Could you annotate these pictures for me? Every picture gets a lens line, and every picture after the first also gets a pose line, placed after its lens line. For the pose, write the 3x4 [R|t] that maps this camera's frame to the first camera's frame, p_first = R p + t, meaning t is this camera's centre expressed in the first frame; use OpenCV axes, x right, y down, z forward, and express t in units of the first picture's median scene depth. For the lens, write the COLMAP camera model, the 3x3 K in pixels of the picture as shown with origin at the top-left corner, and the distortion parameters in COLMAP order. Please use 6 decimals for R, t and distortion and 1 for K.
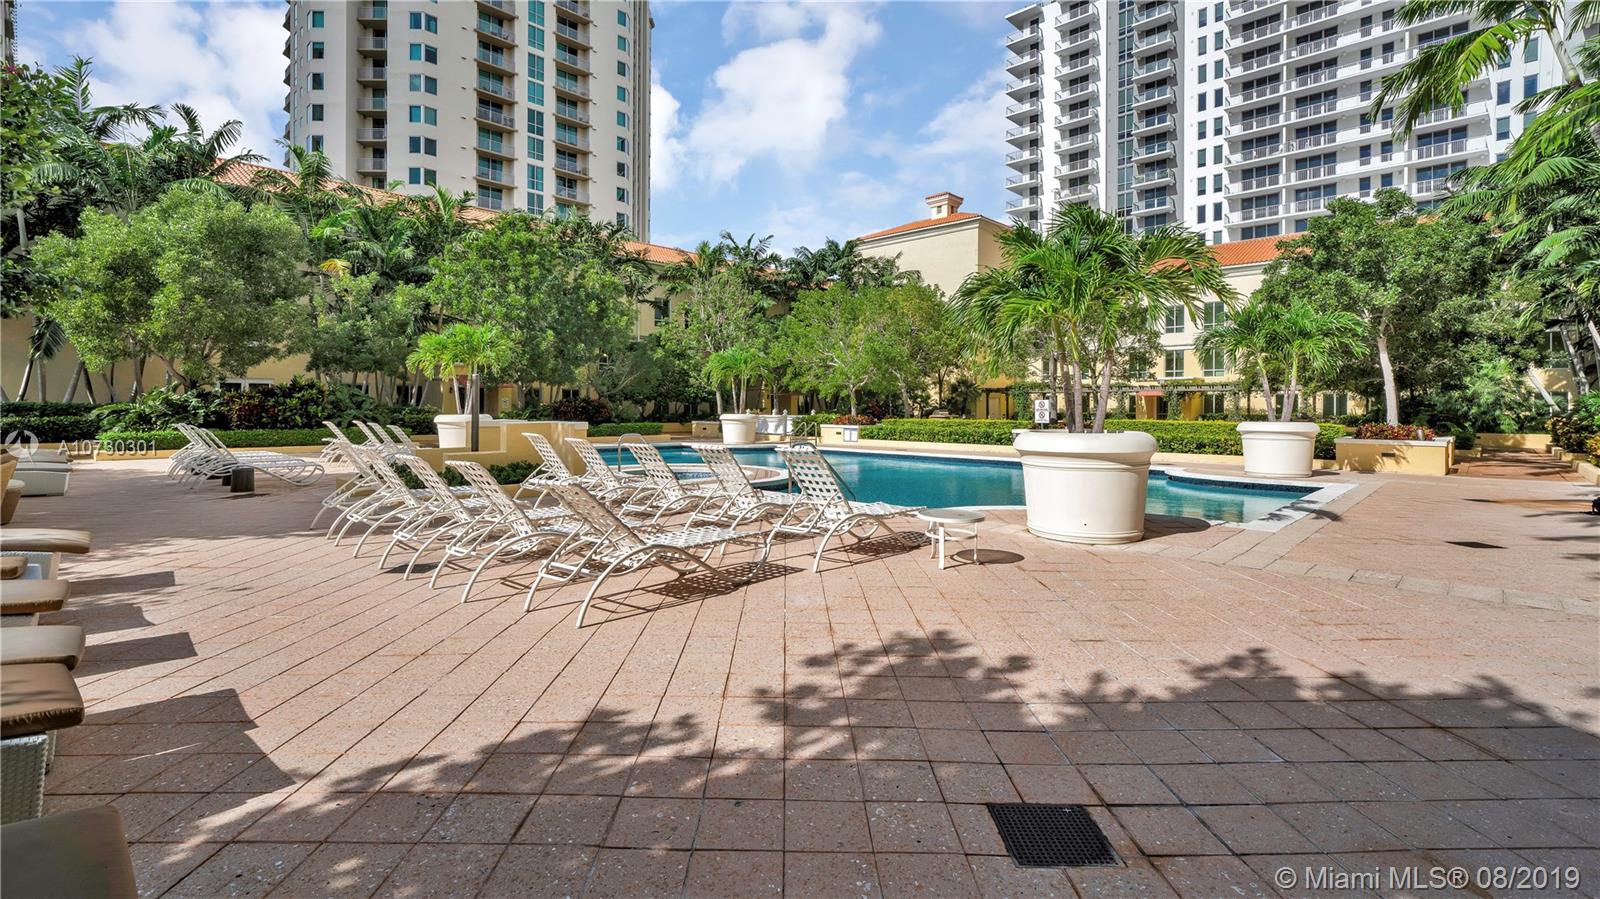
lens RADIAL K [[702.1, 0, 800.1], [0, 702.1, 405.9], [0, 0, 1]] dist [0.000337, 0.000071]
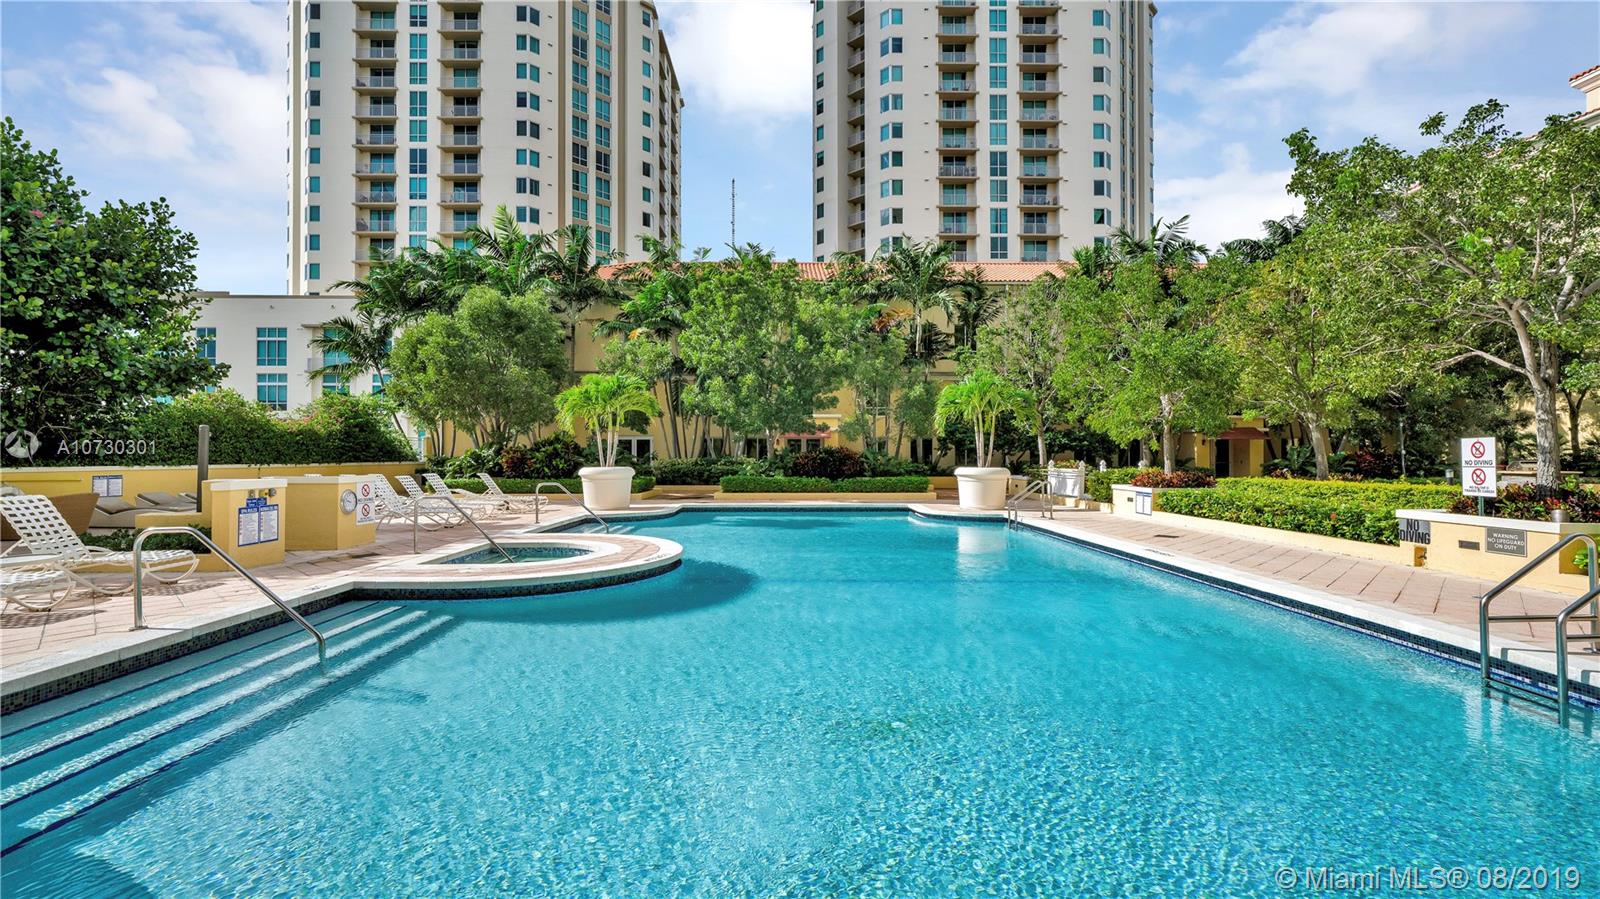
lens RADIAL K [[687.0, 0, 800.0], [0, 687.0, 449.5], [0, 0, 1]] dist [-0.000229, 0.000119]
pose [[0.703981, -0.014238, -0.710076, 0.099555], [0.006770, 0.999888, -0.013337, 0.000911], [0.710186, 0.004582, 0.703999, 0.143766]]
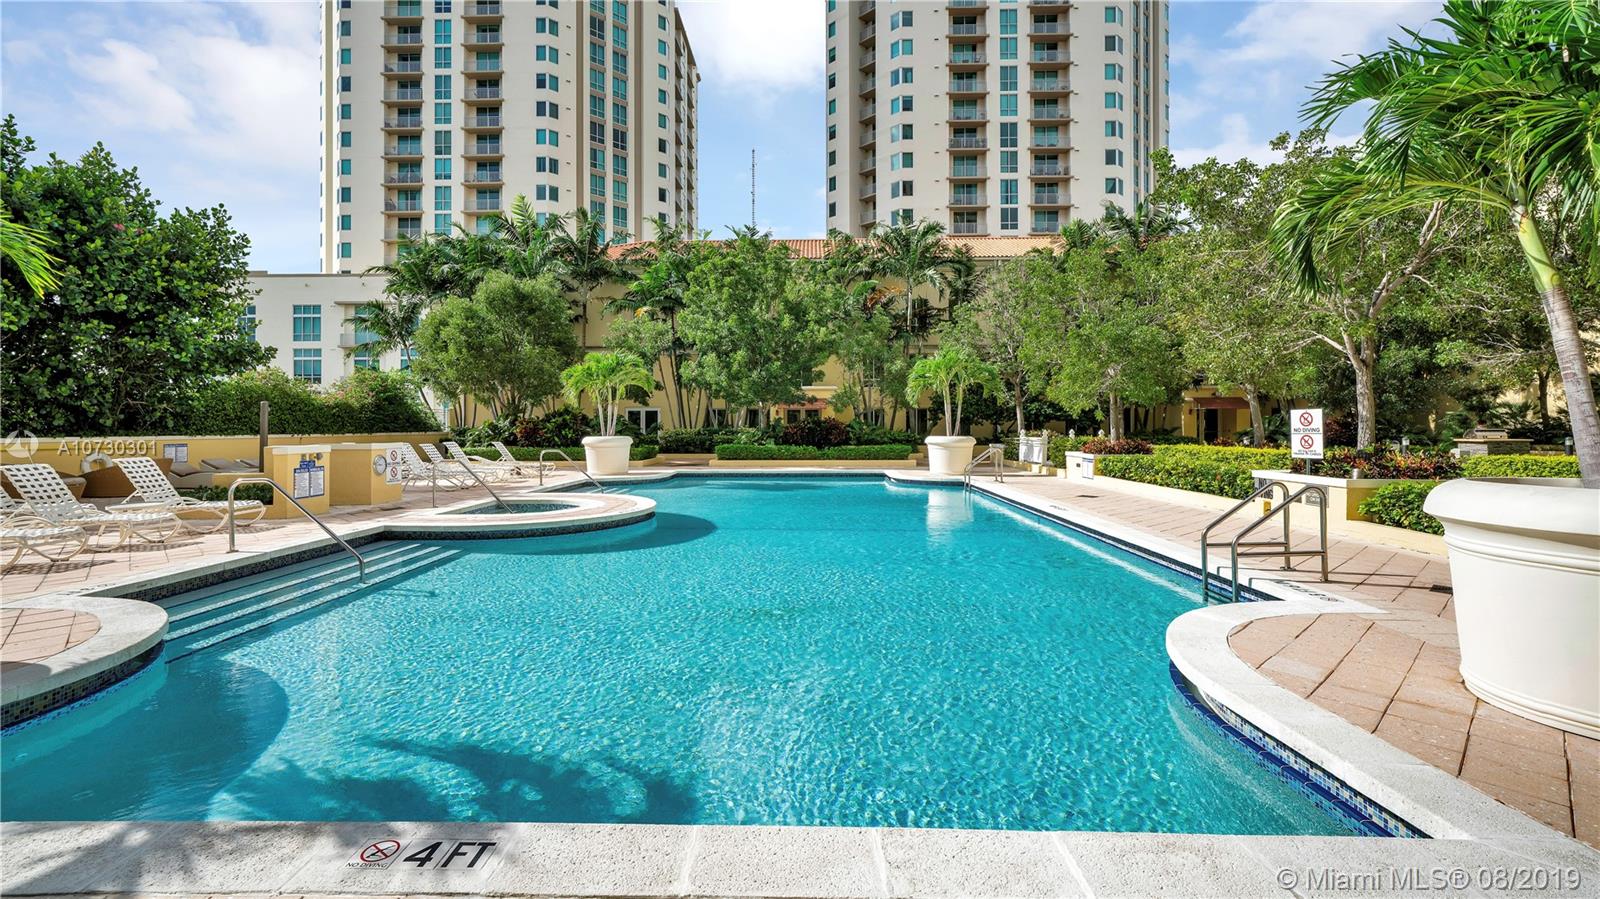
lens RADIAL K [[692.9, 0, 796.6], [0, 692.9, 421.8], [0, 0, 1]] dist [-0.000117, -0.000152]
pose [[0.676049, -0.013758, -0.736728, 0.128795], [0.008873, 0.999905, -0.010531, 0.001230], [0.736803, 0.000583, 0.676107, 0.137622]]
